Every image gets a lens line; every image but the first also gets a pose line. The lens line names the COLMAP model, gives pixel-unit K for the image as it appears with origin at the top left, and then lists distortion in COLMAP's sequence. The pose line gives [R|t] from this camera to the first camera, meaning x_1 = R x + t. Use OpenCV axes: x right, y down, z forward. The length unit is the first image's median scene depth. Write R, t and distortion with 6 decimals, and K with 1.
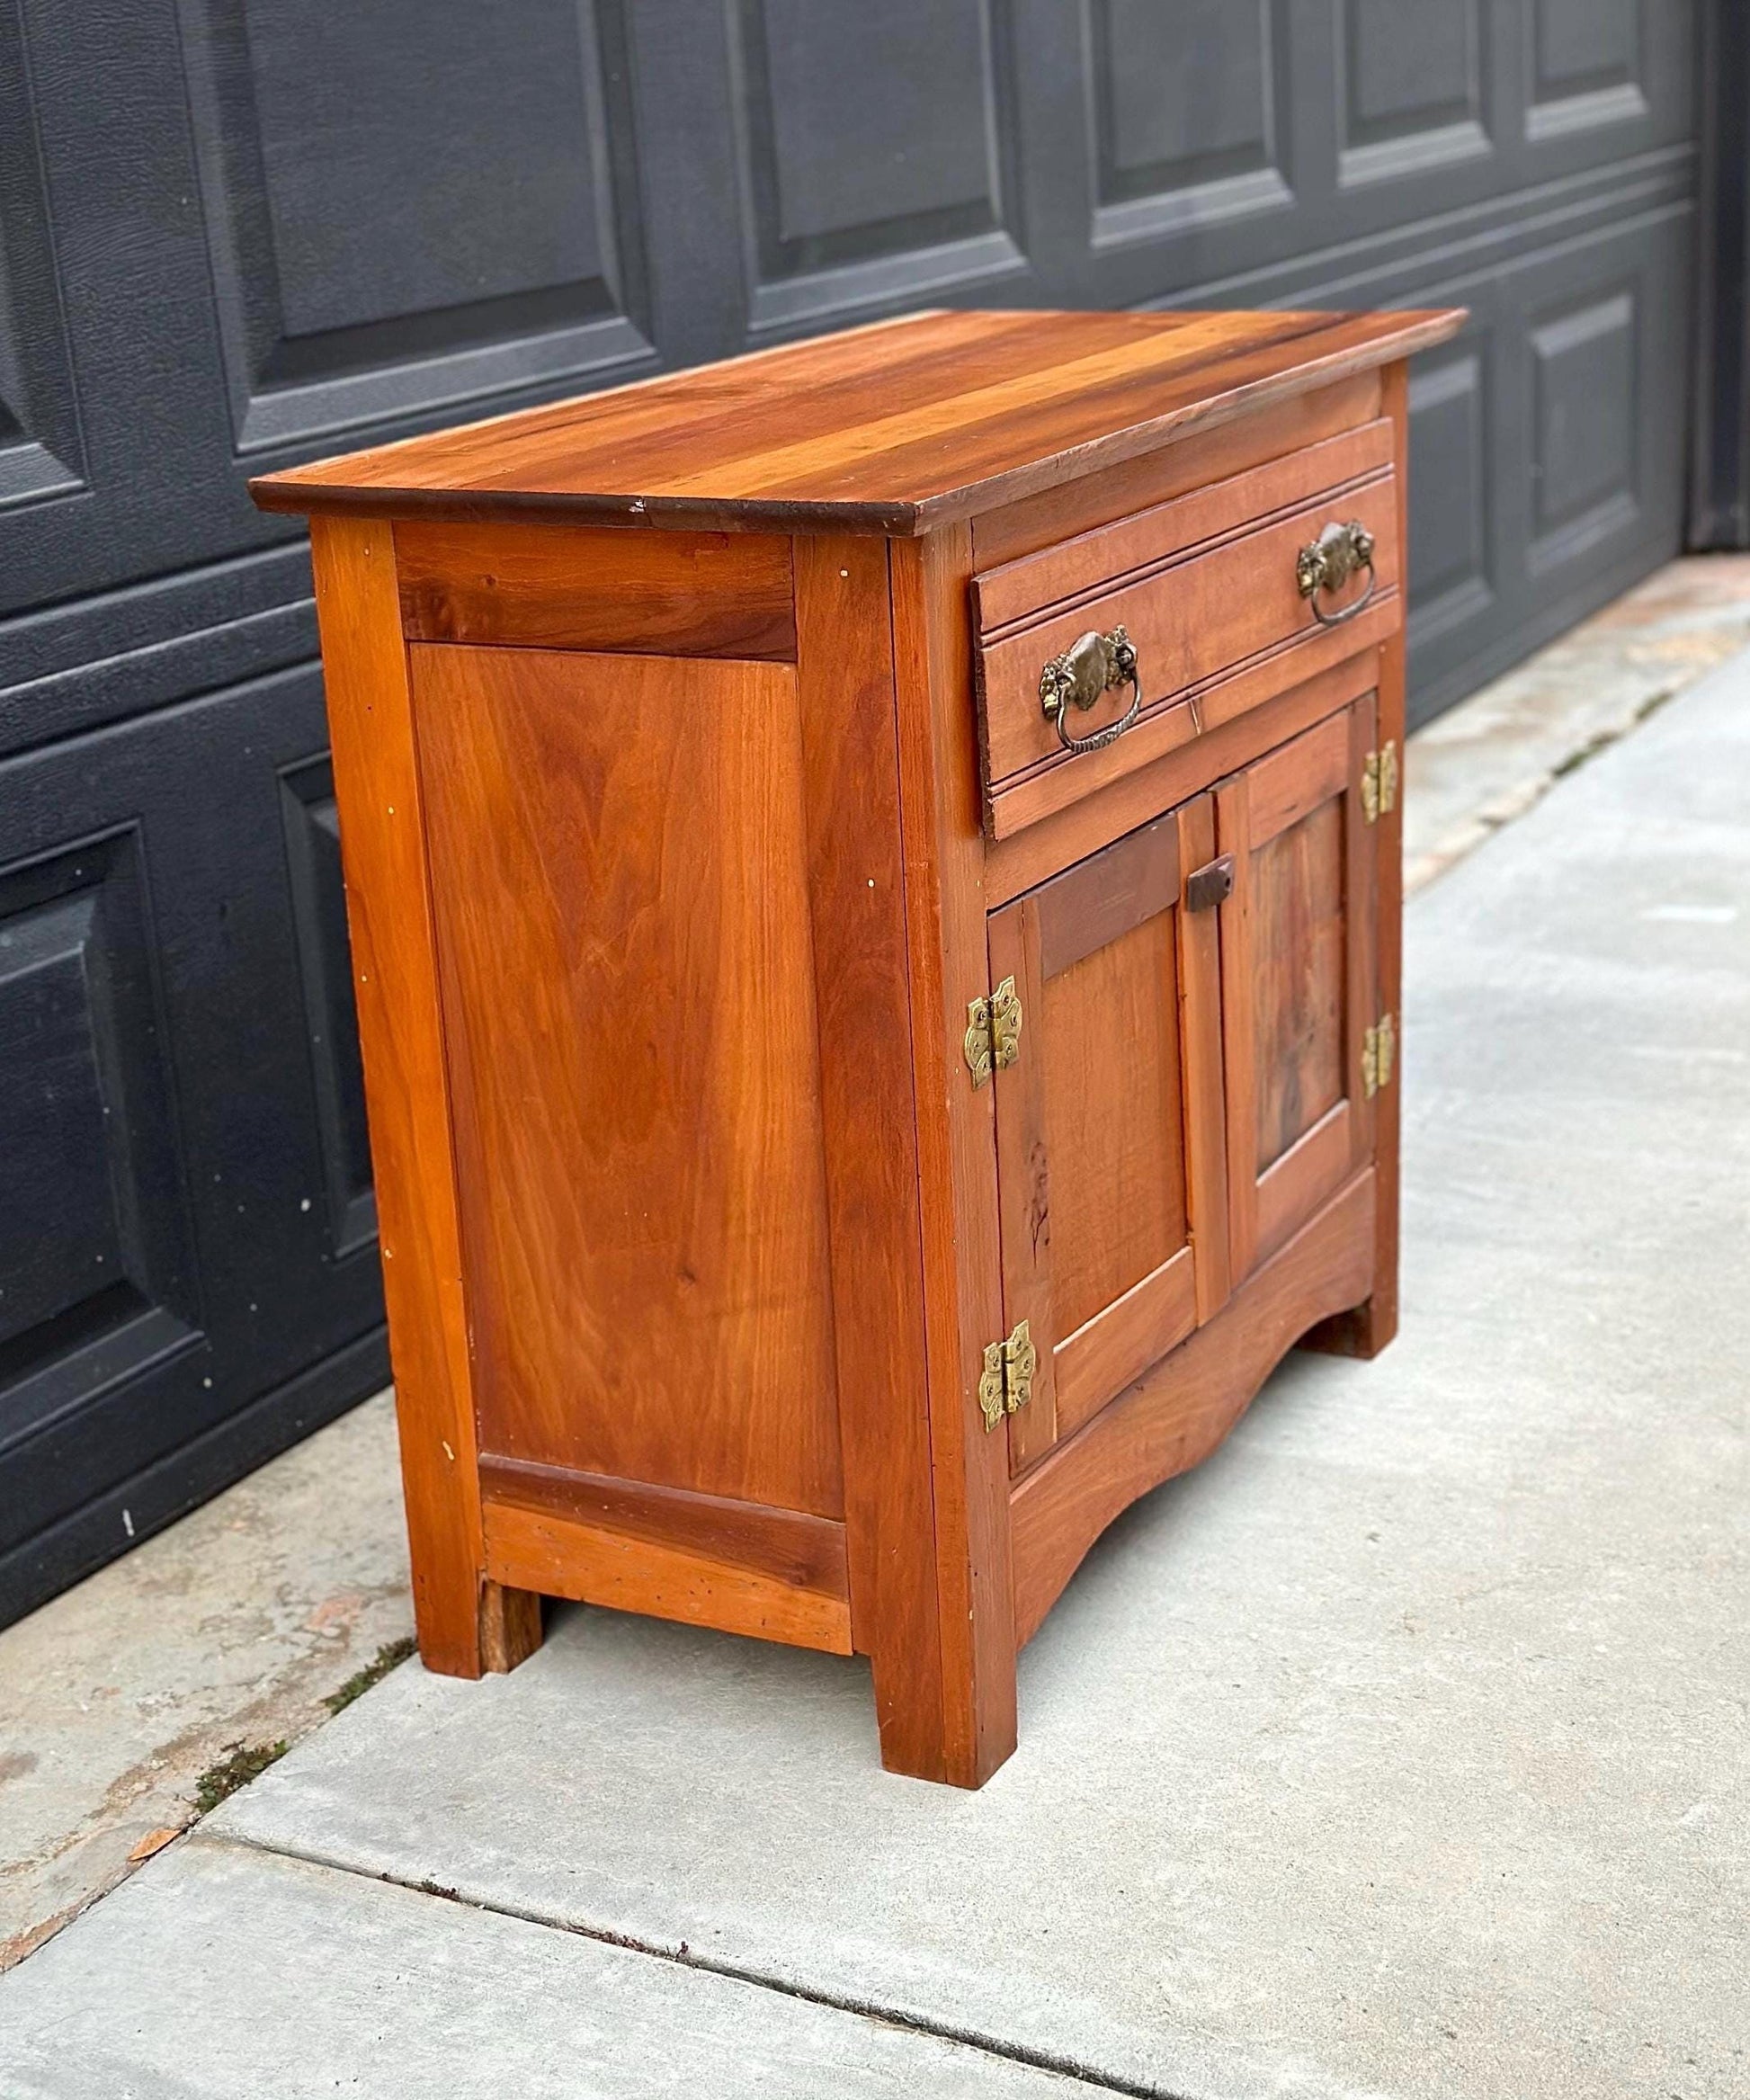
lens RADIAL K [[3472.9, 0, 868.6], [0, 3472.9, 1057.8], [0, 0, 1]] dist [0.144962, 0.000000]
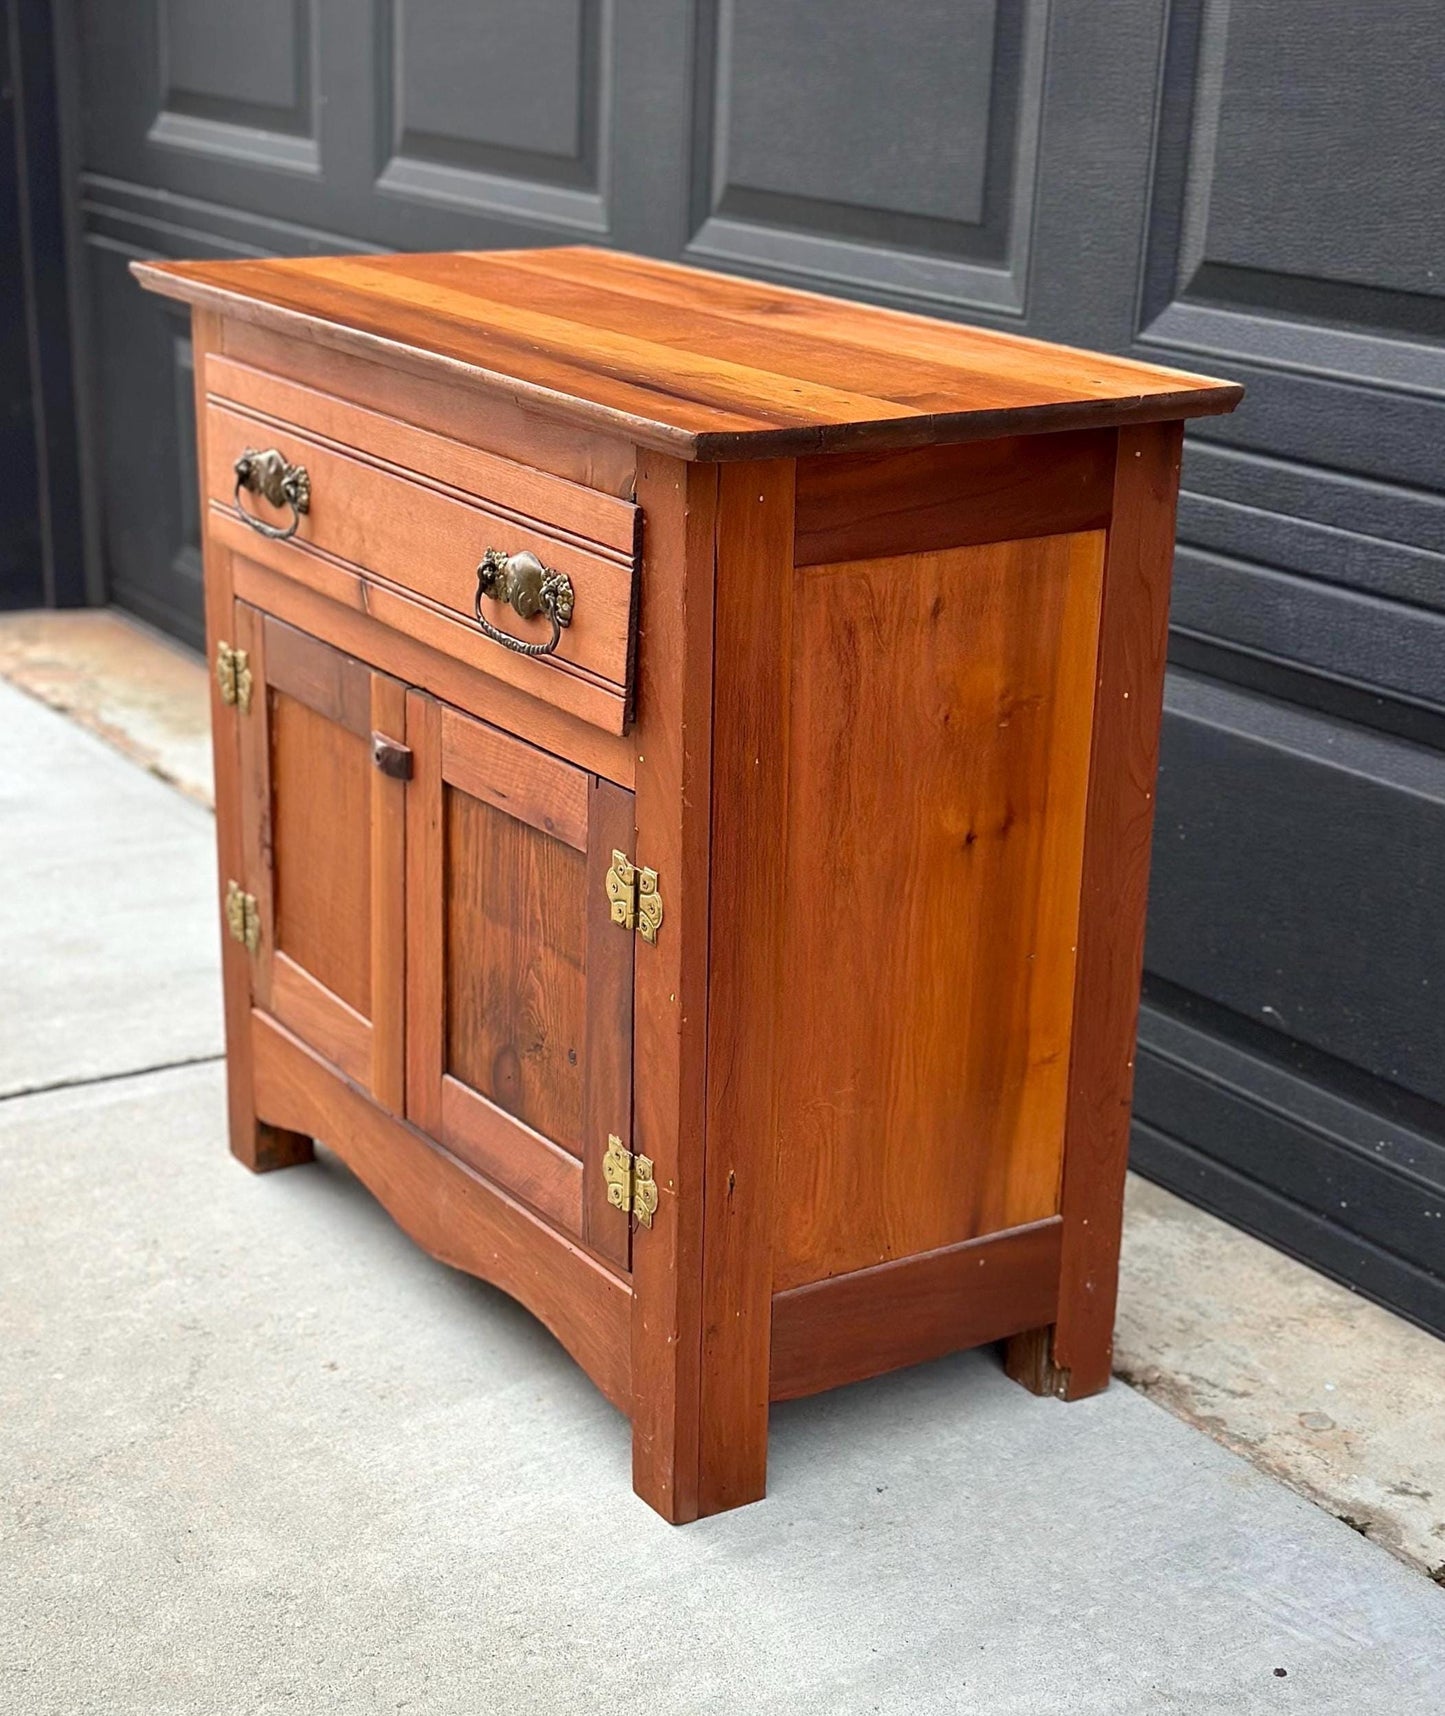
lens RADIAL K [[2920.6, 0, 689.3], [0, 2920.6, 1010.8], [0, 0, 1]] dist [0.090231, 0.000000]
pose [[-0.500960, 0.343231, -0.794501, 0.866026], [-0.258952, 0.816501, 0.516013, -0.517946], [0.825823, 0.464239, -0.320154, 1.449552]]
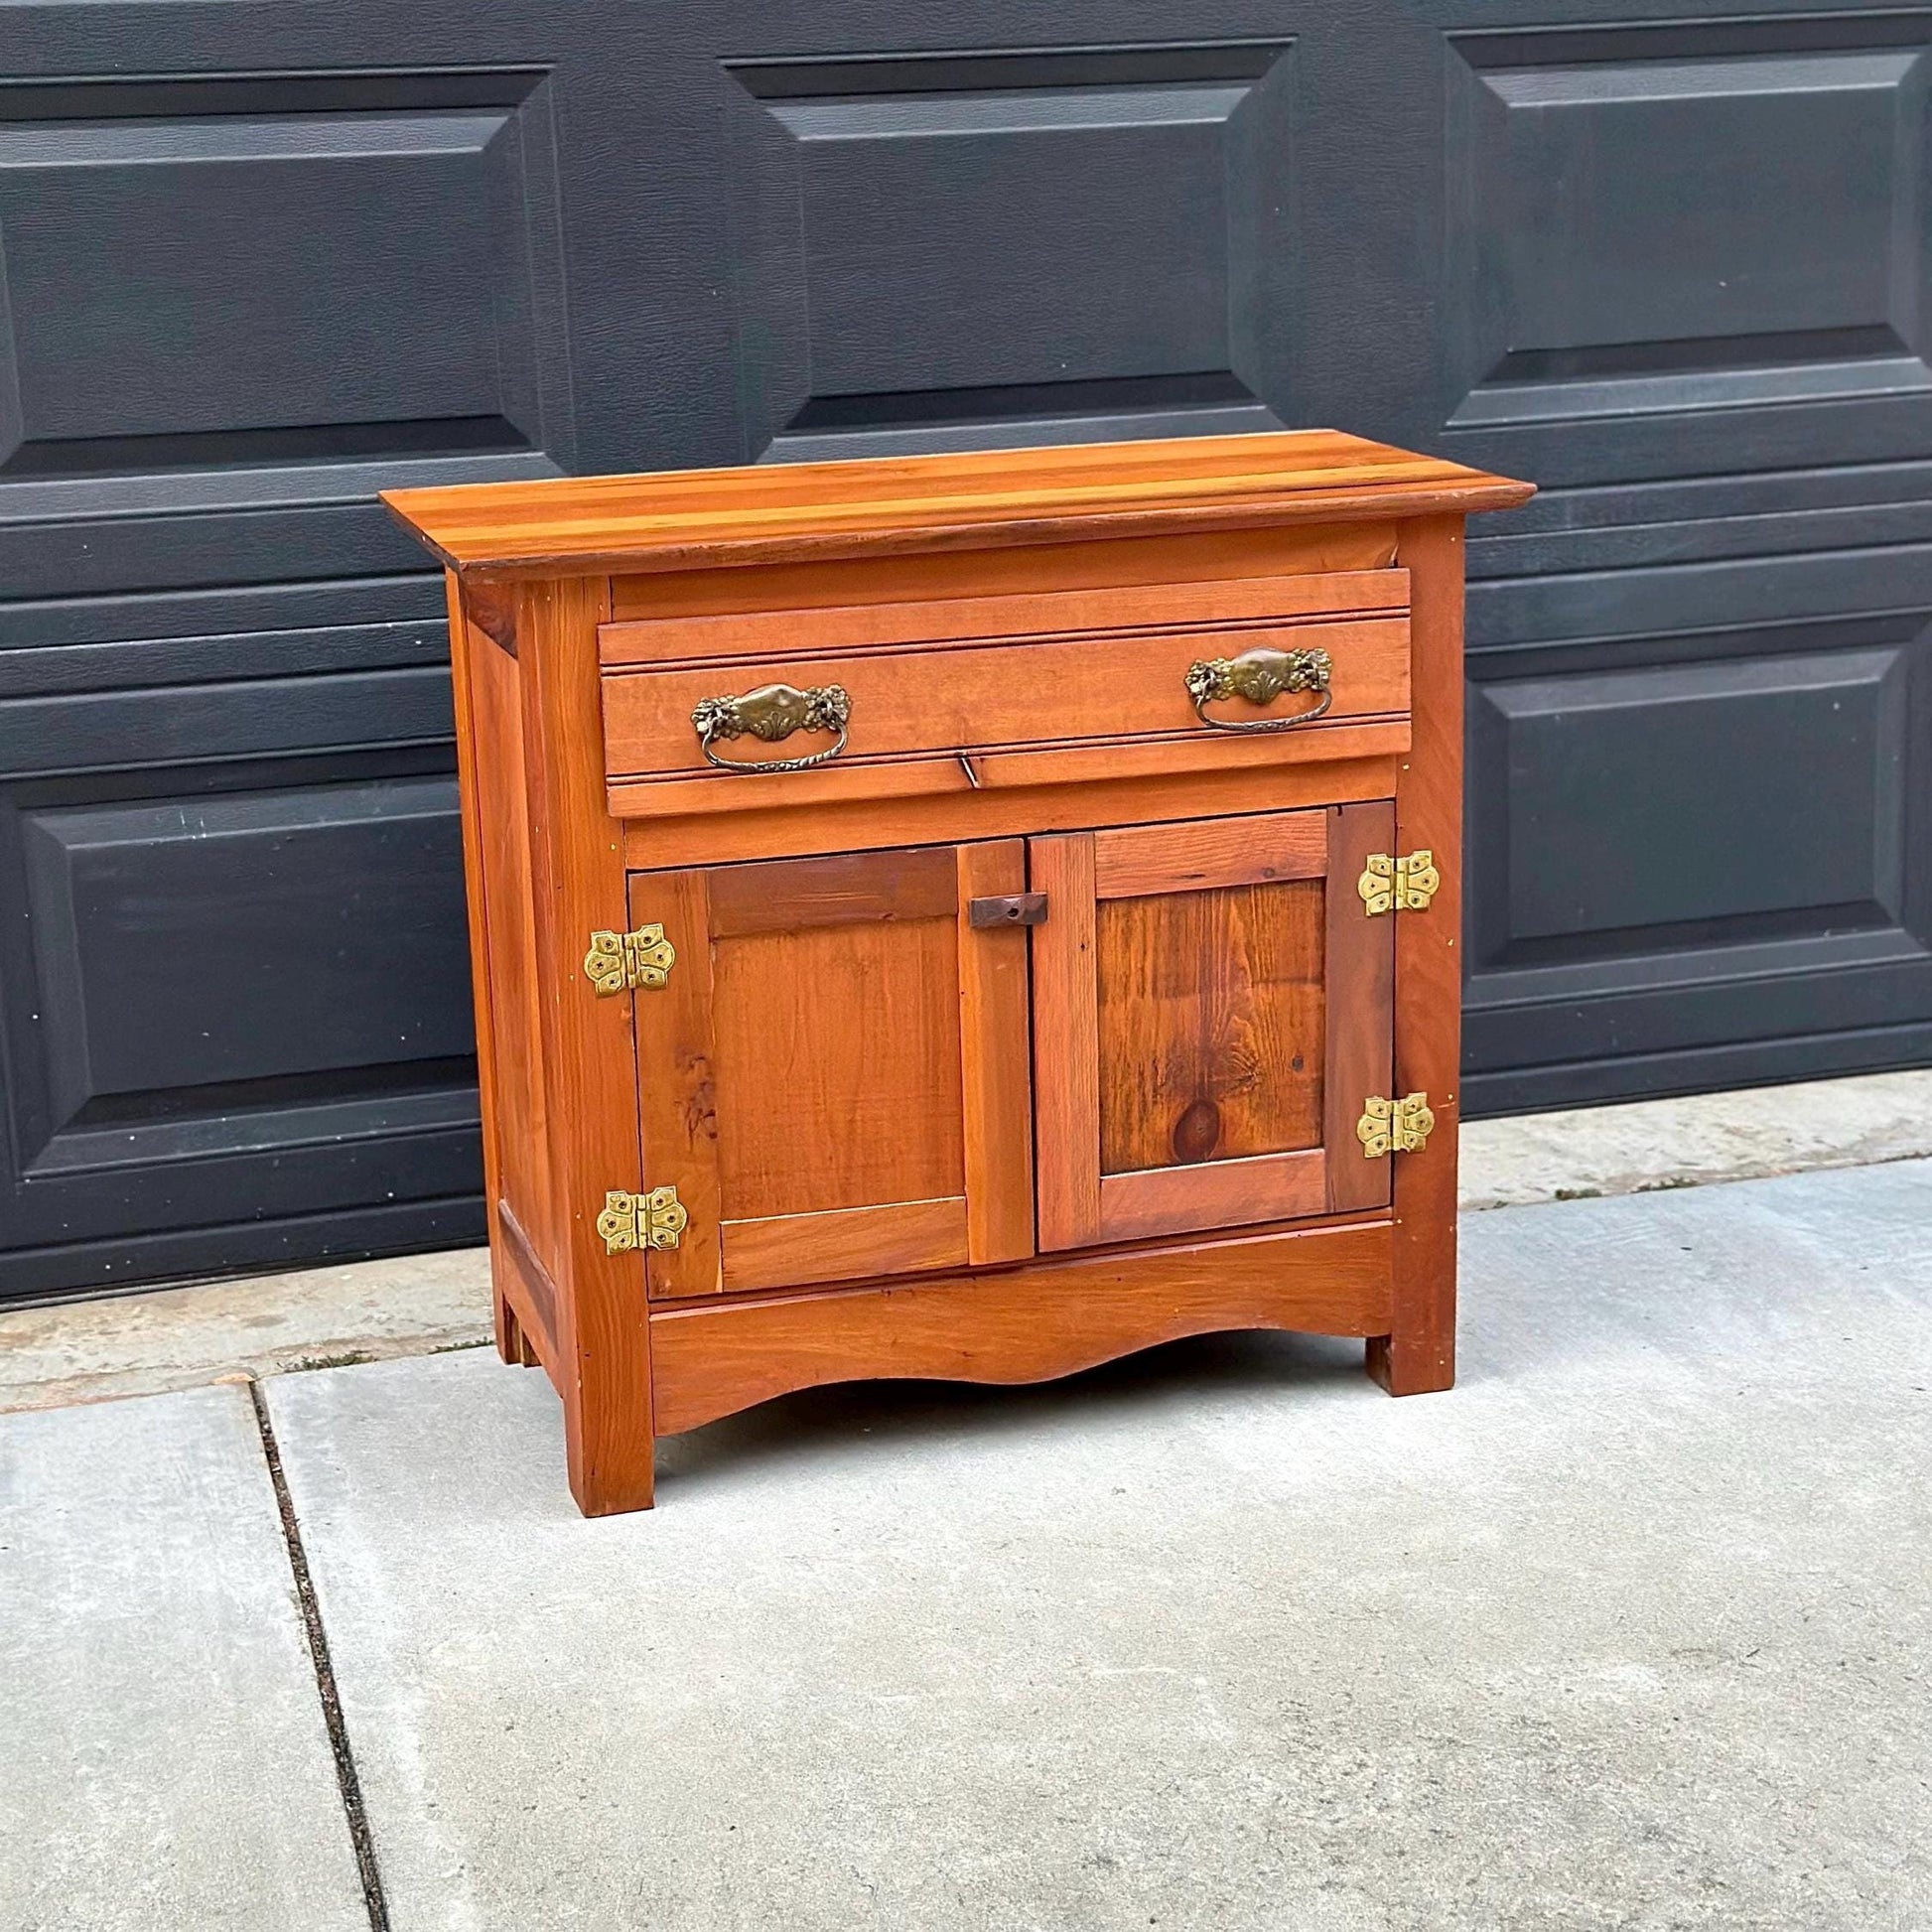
lens RADIAL K [[3686.7, 0, 978.0], [0, 3686.7, 932.9], [0, 0, 1]] dist [0.163568, 0.000000]
pose [[0.706792, 0.206486, -0.676616, 0.988474], [-0.221365, 0.972976, 0.065690, -0.127528], [0.671895, 0.103350, 0.733400, 0.031534]]
